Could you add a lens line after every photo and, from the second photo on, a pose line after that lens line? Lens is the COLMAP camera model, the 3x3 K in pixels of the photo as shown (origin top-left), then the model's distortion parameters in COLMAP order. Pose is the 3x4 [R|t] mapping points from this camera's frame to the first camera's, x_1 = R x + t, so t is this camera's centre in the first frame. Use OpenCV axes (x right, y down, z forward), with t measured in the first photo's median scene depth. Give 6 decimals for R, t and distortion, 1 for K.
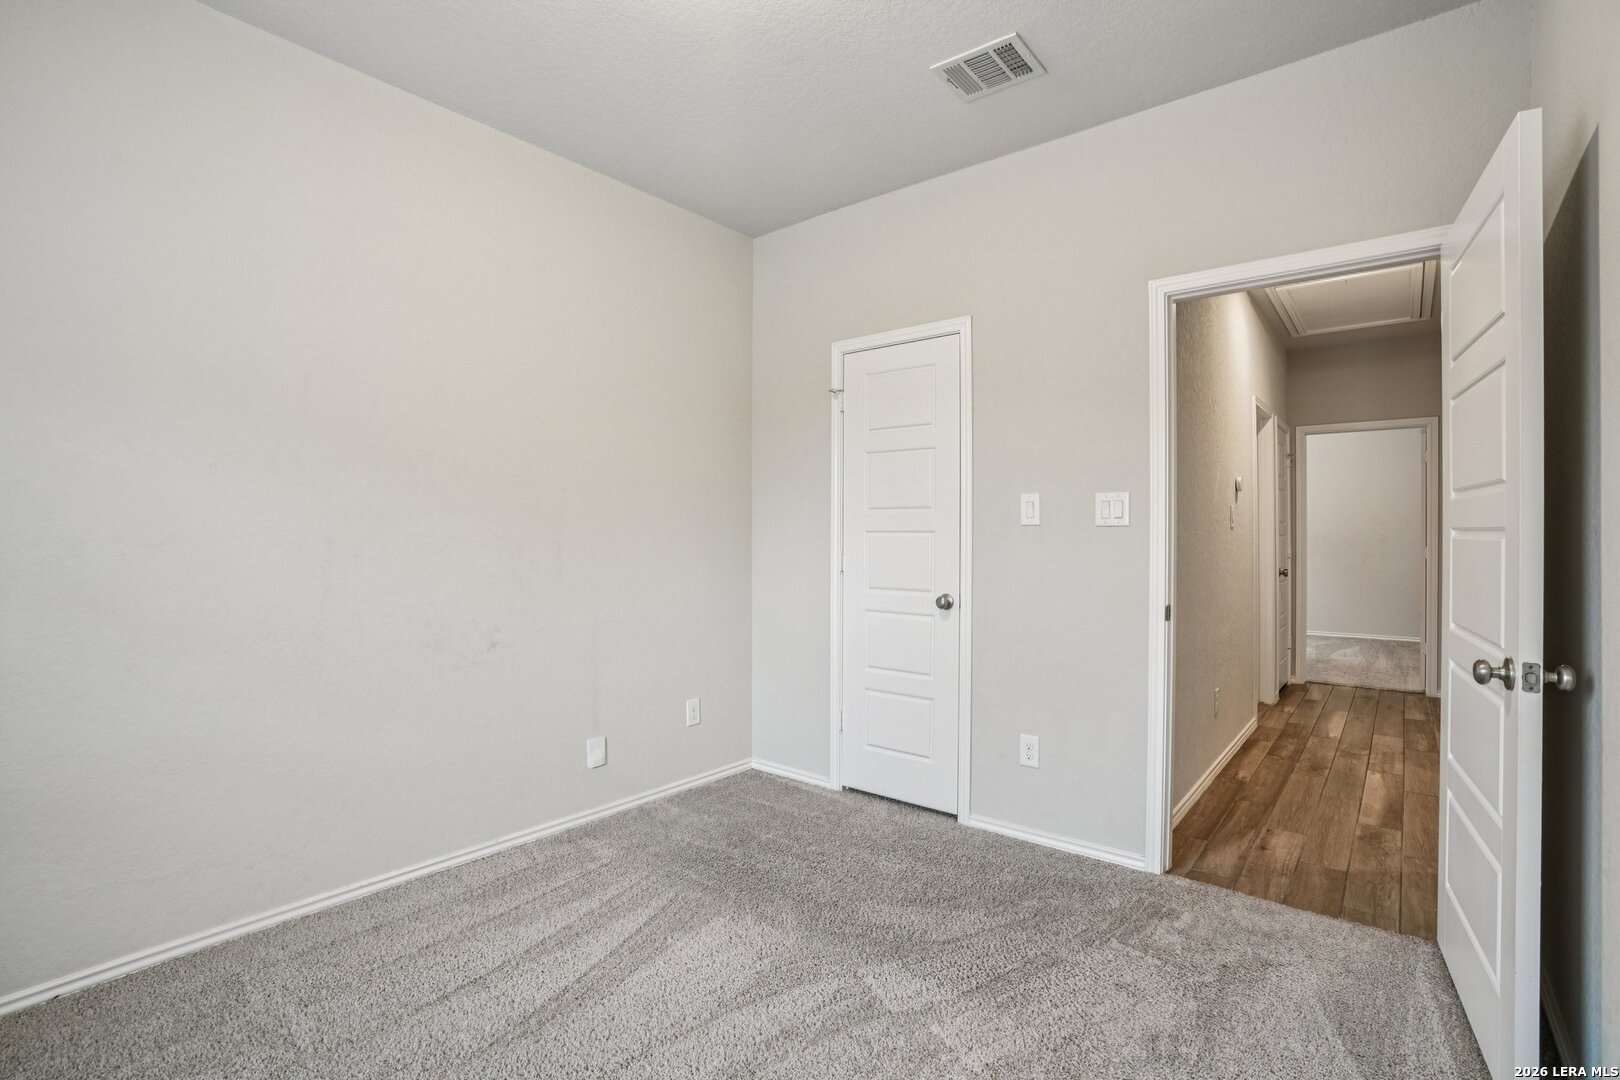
lens RADIAL K [[748.0, 0, 810.1], [0, 748.0, 534.9], [0, 0, 1]] dist [-0.013890, 0.003559]
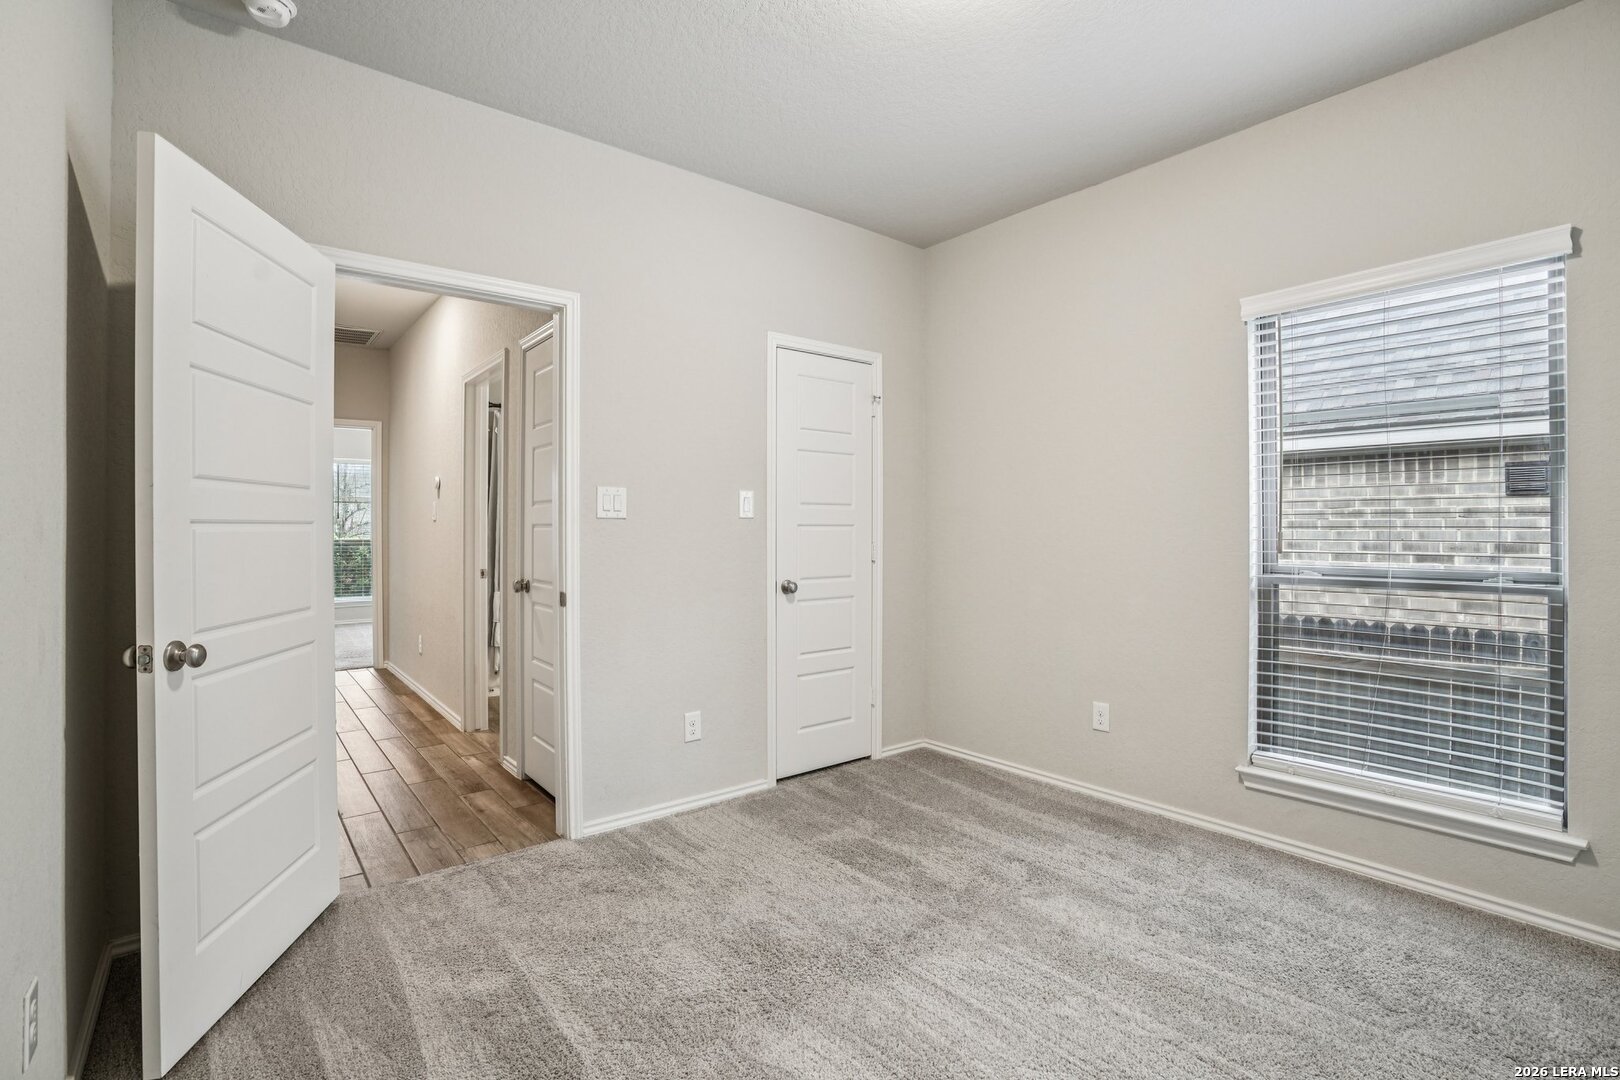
lens RADIAL K [[748.0, 0, 810.5], [0, 748.0, 524.3], [0, 0, 1]] dist [-0.013890, 0.003559]
pose [[0.238626, -0.001414, 0.971110, -0.808648], [0.000726, 0.999999, 0.001278, -0.005409], [-0.971111, 0.000400, 0.238627, 0.633186]]
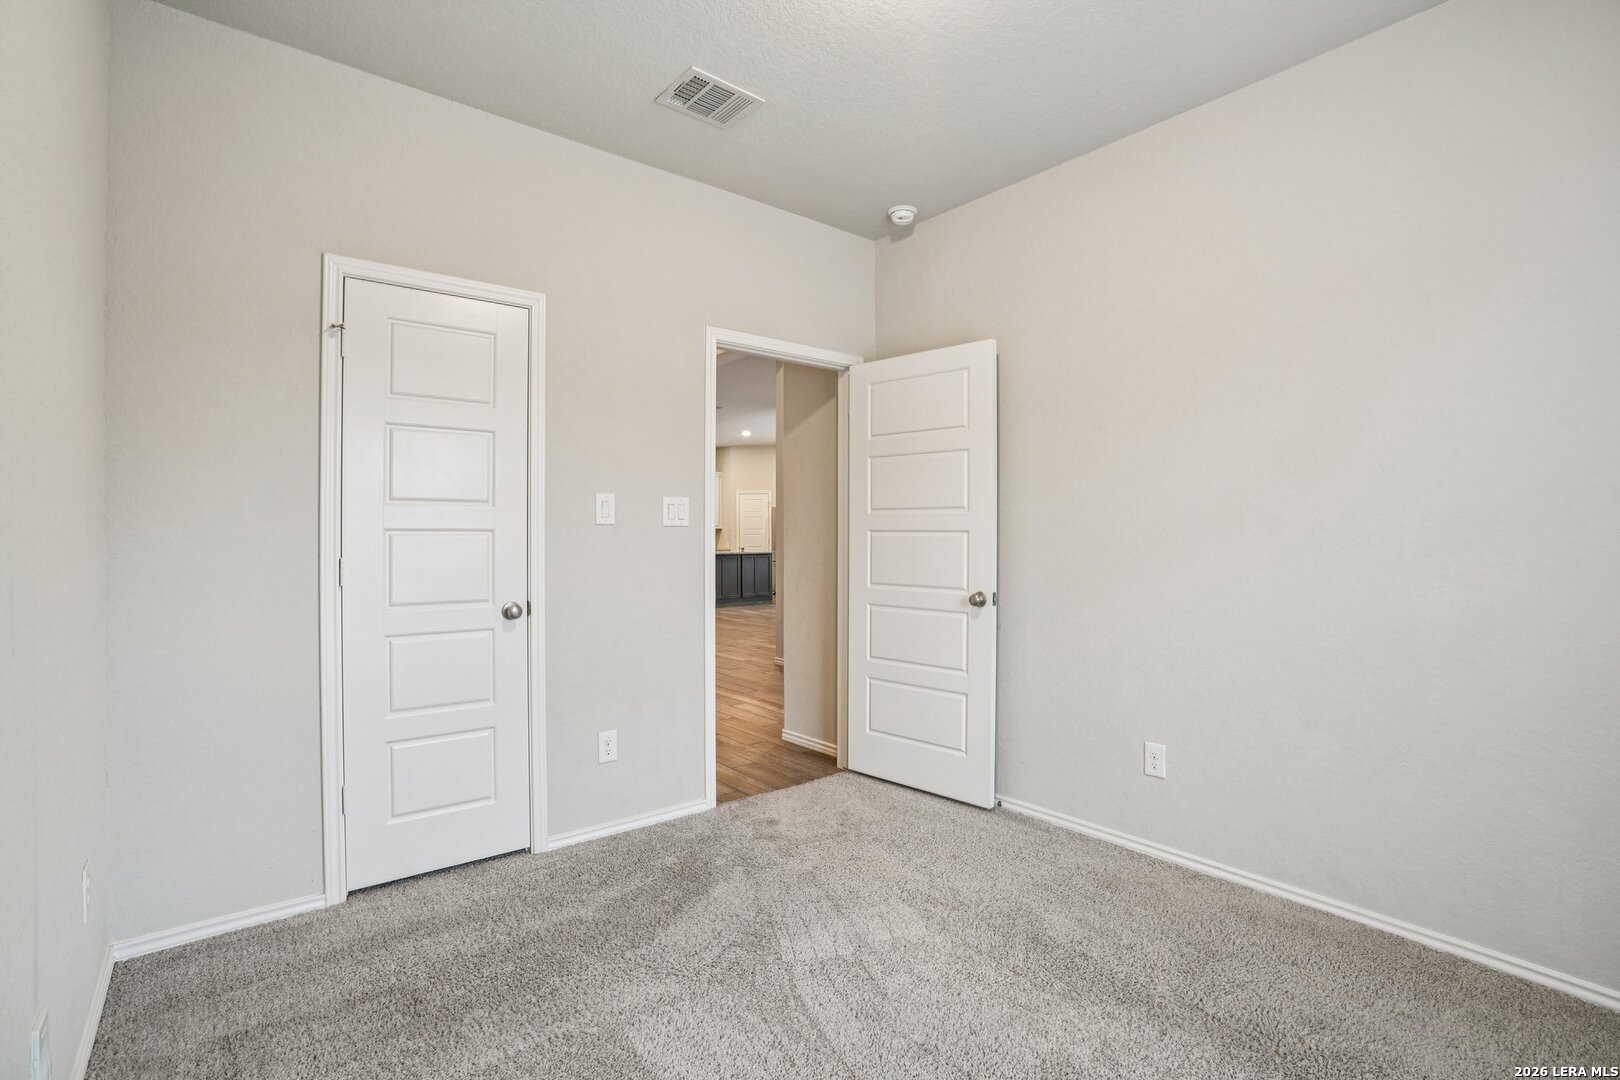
lens RADIAL K [[748.0, 0, 810.5], [0, 748.0, 539.0], [0, 0, 1]] dist [-0.013890, 0.003559]
pose [[0.244341, -0.010575, 0.969632, -0.624650], [0.001702, 0.999944, 0.010477, -0.003685], [-0.969688, -0.000909, 0.244346, 0.486410]]
